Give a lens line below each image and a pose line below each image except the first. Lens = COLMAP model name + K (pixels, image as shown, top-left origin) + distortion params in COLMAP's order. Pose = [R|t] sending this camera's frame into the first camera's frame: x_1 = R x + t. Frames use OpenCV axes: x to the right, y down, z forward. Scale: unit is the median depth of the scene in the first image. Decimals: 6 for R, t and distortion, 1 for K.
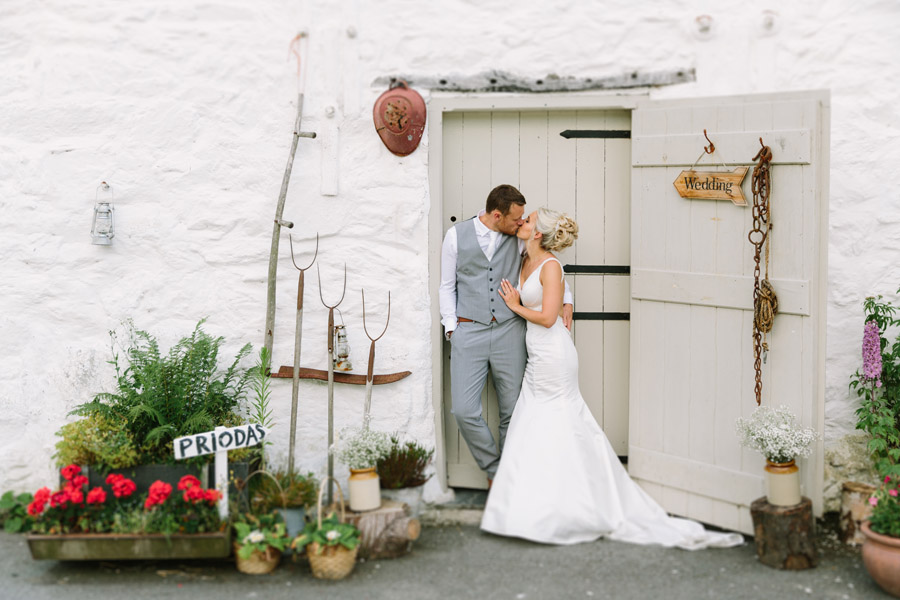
lens RADIAL K [[1019.4, 0, 408.3], [0, 1019.4, 182.4], [0, 0, 1]] dist [0.012265, 0.000000]
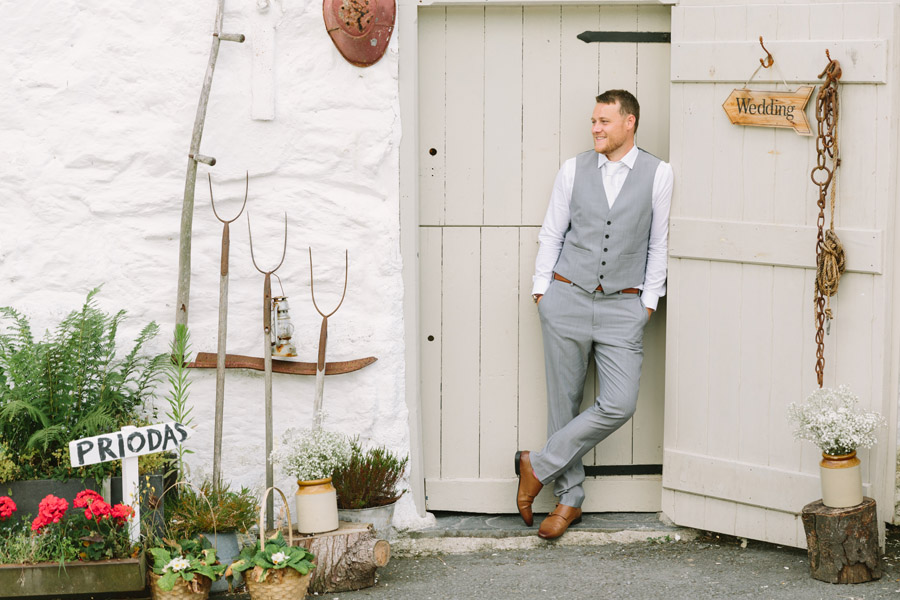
lens RADIAL K [[1774.9, 0, 544.6], [0, 1774.9, 192.1], [0, 0, 1]] dist [0.022842, 0.000000]
pose [[0.994351, -0.004575, 0.106046, -0.012137], [-0.002504, 0.997782, 0.066520, -0.021296], [-0.106115, -0.066410, 0.992134, -0.289951]]
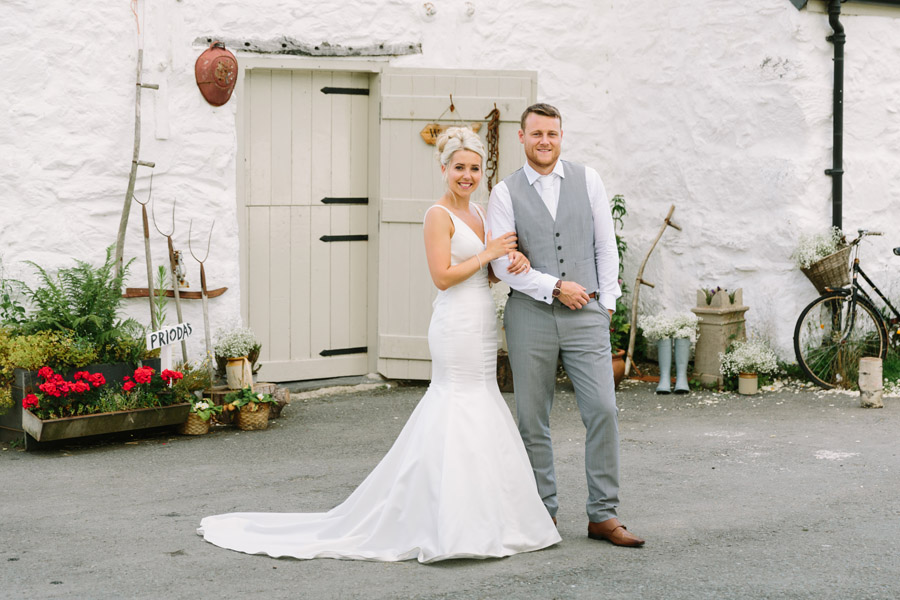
lens RADIAL K [[1560.6, 0, 504.0], [0, 1560.6, 278.9], [0, 0, 1]] dist [-0.010229, 0.000000]
pose [[0.775603, -0.046565, 0.629502, -0.898424], [-0.022438, 0.994611, 0.101219, -0.017550], [-0.630823, -0.092631, 0.770378, -0.617374]]
